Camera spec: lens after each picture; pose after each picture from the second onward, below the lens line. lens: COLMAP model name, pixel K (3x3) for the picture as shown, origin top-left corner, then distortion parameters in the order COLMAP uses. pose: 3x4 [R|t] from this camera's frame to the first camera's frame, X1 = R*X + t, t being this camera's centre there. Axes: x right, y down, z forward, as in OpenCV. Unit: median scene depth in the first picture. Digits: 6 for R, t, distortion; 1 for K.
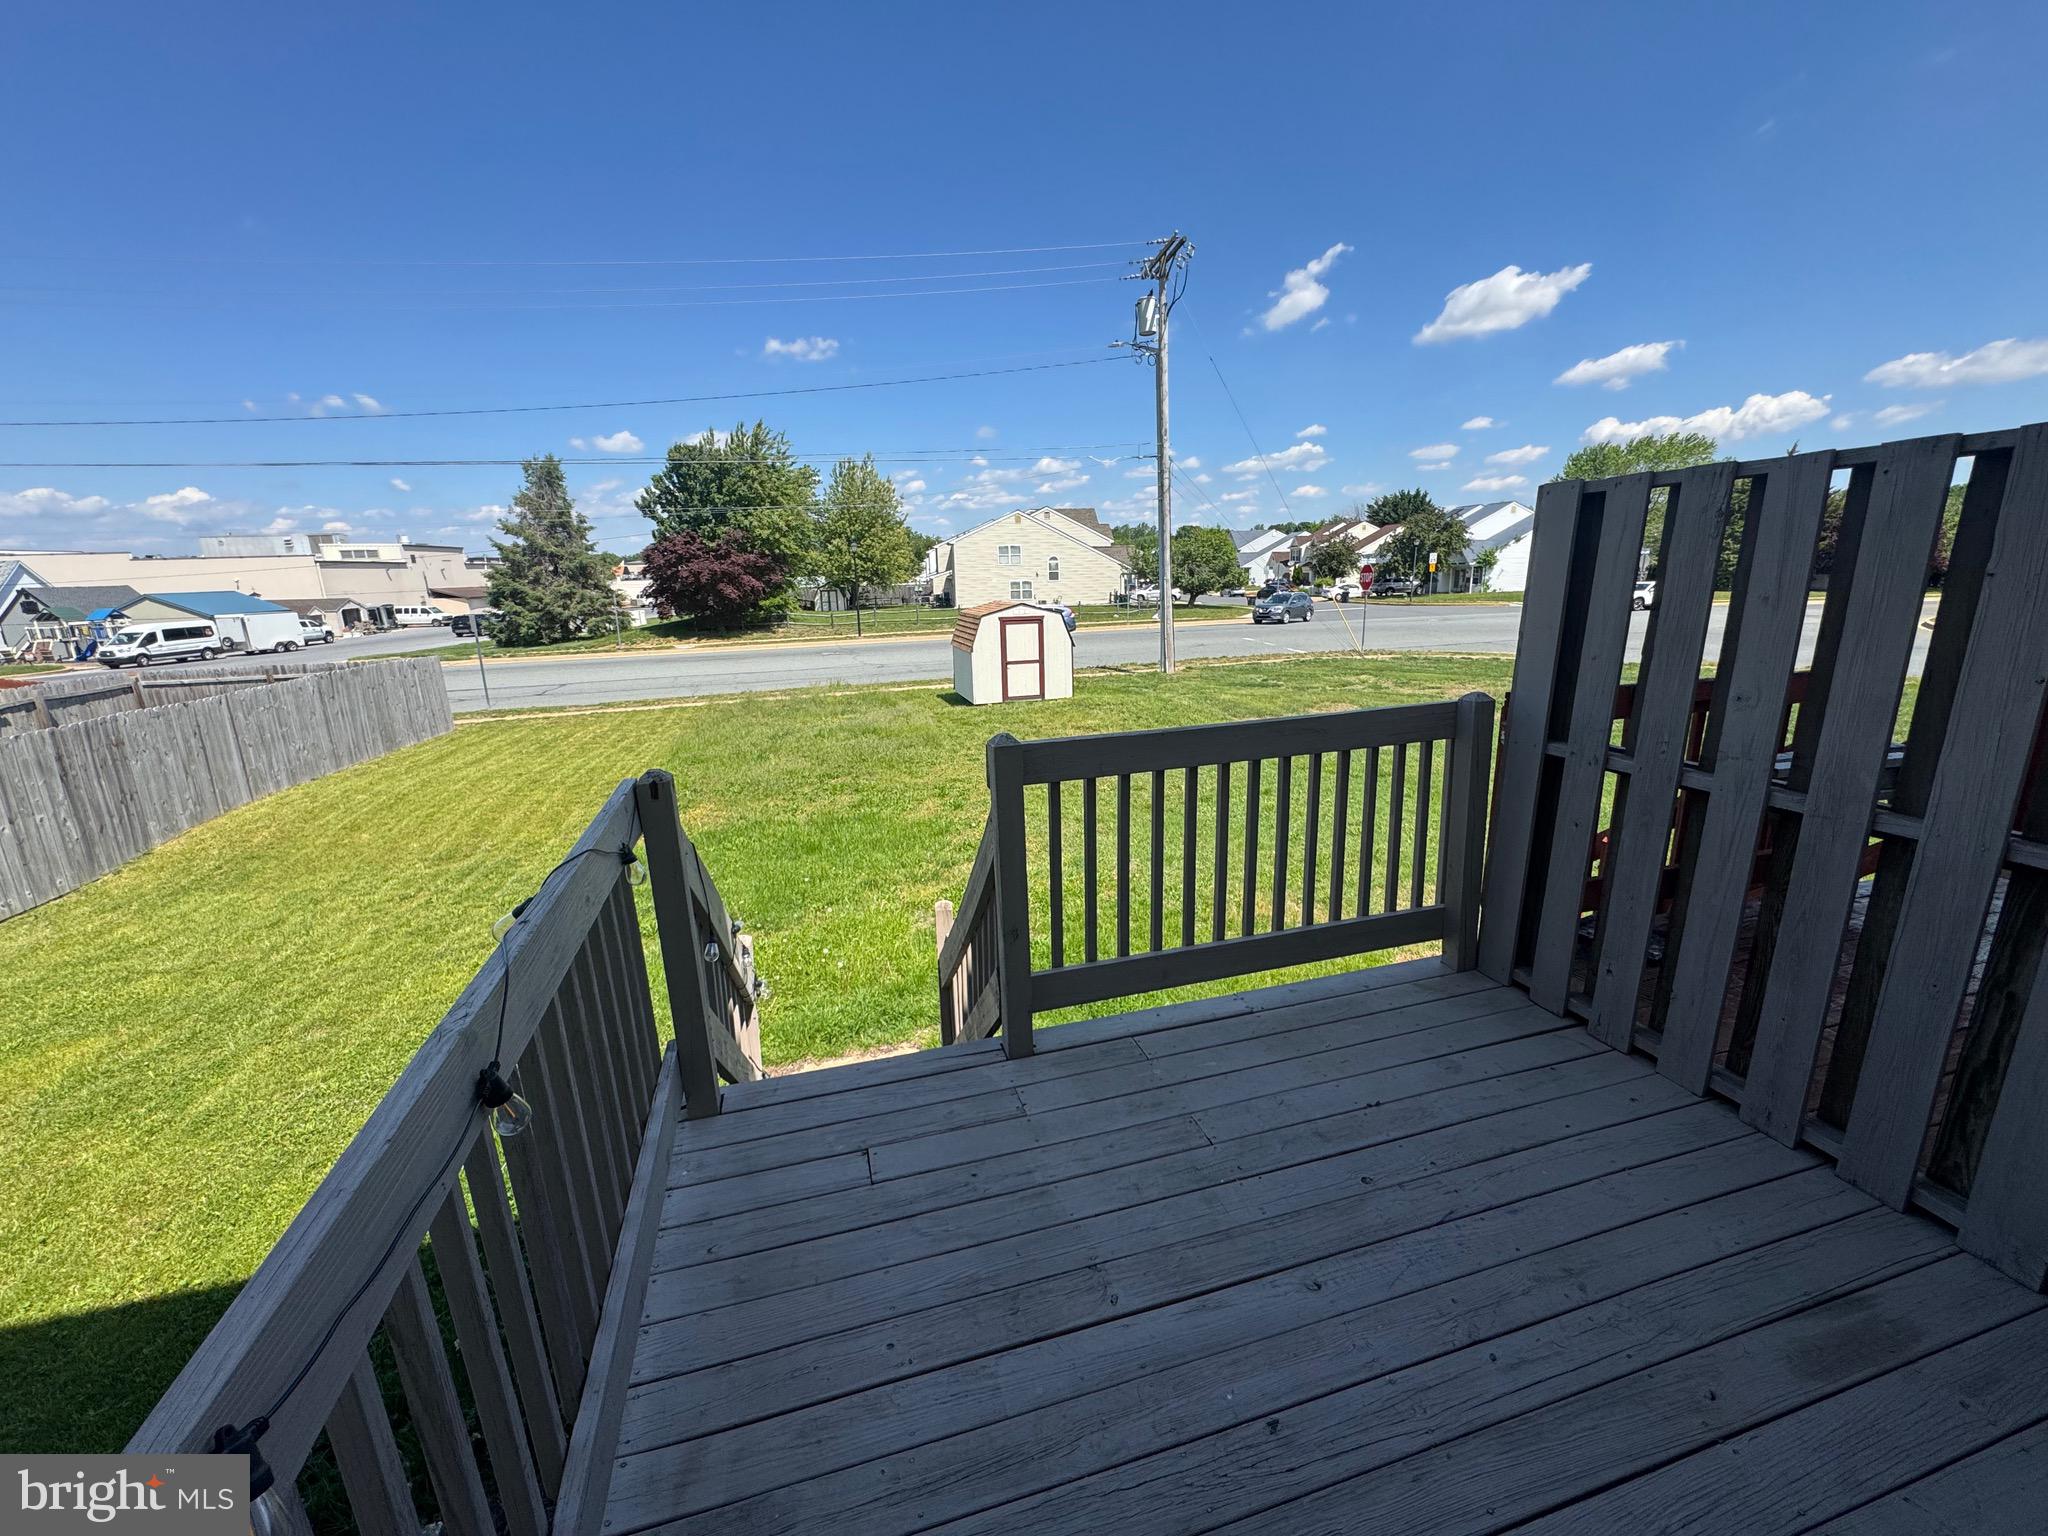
lens RADIAL K [[820.1, 0, 1026.6], [0, 820.1, 775.0], [0, 0, 1]] dist [-0.001076, -0.000134]
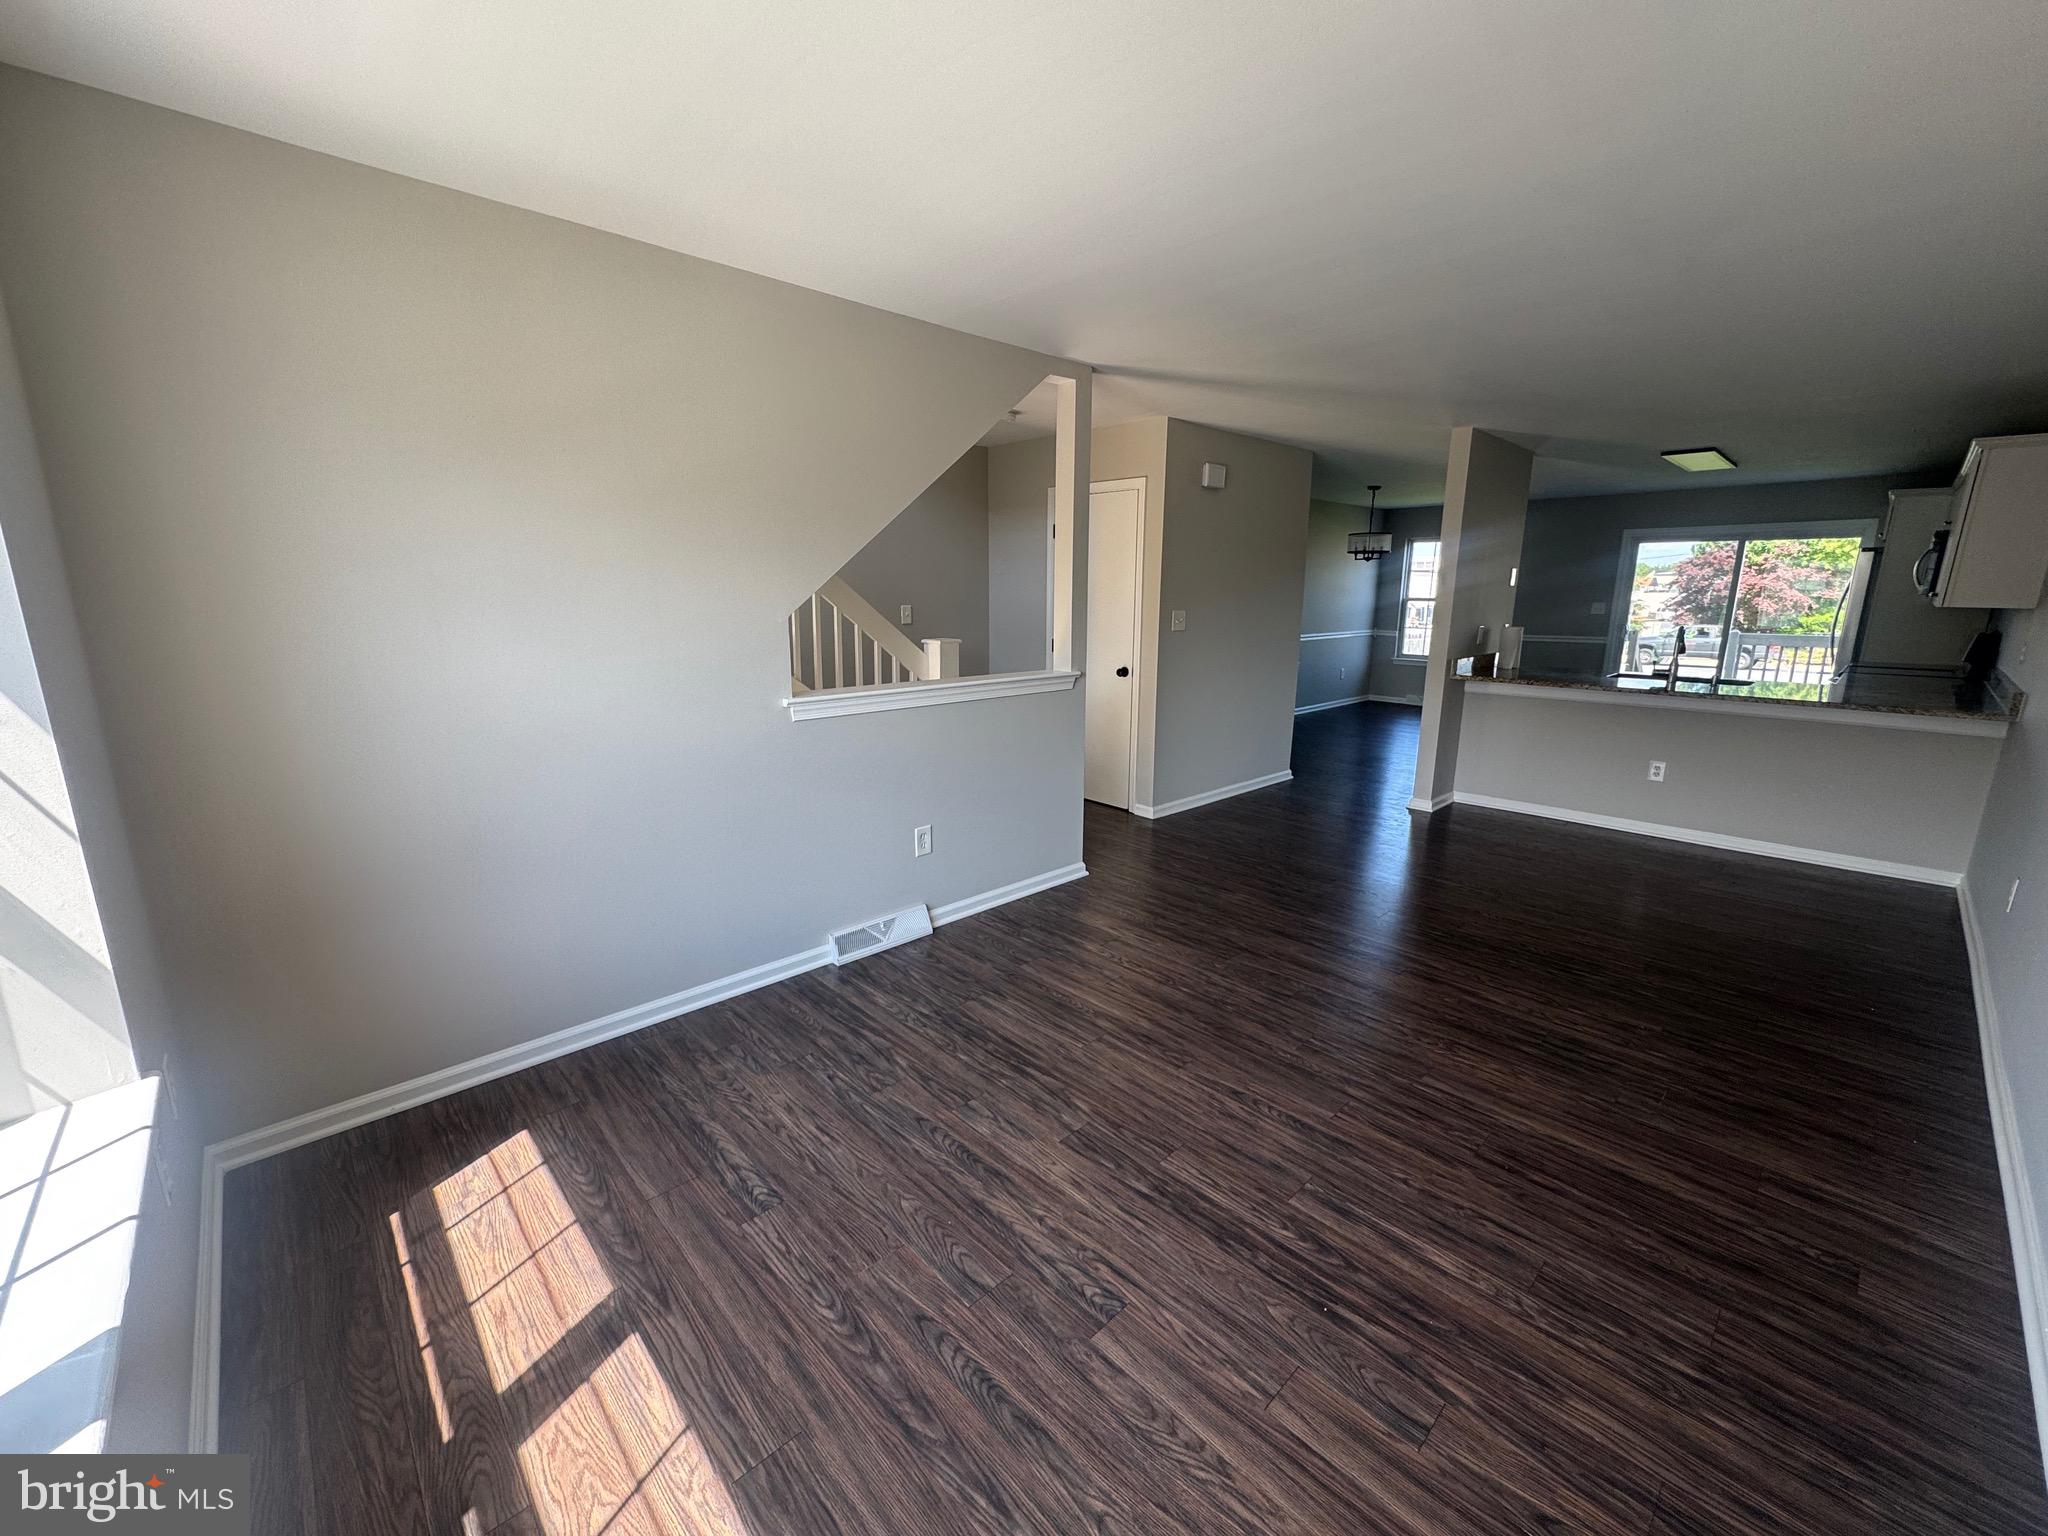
lens RADIAL K [[820.1, 0, 1017.7], [0, 820.1, 772.7], [0, 0, 1]] dist [-0.001076, -0.000134]
pose [[0.462137, 0.222025, -0.858565, 0.117542], [-0.232517, 0.964617, 0.124294, 0.057781], [0.855783, 0.142191, 0.497410, -0.238485]]
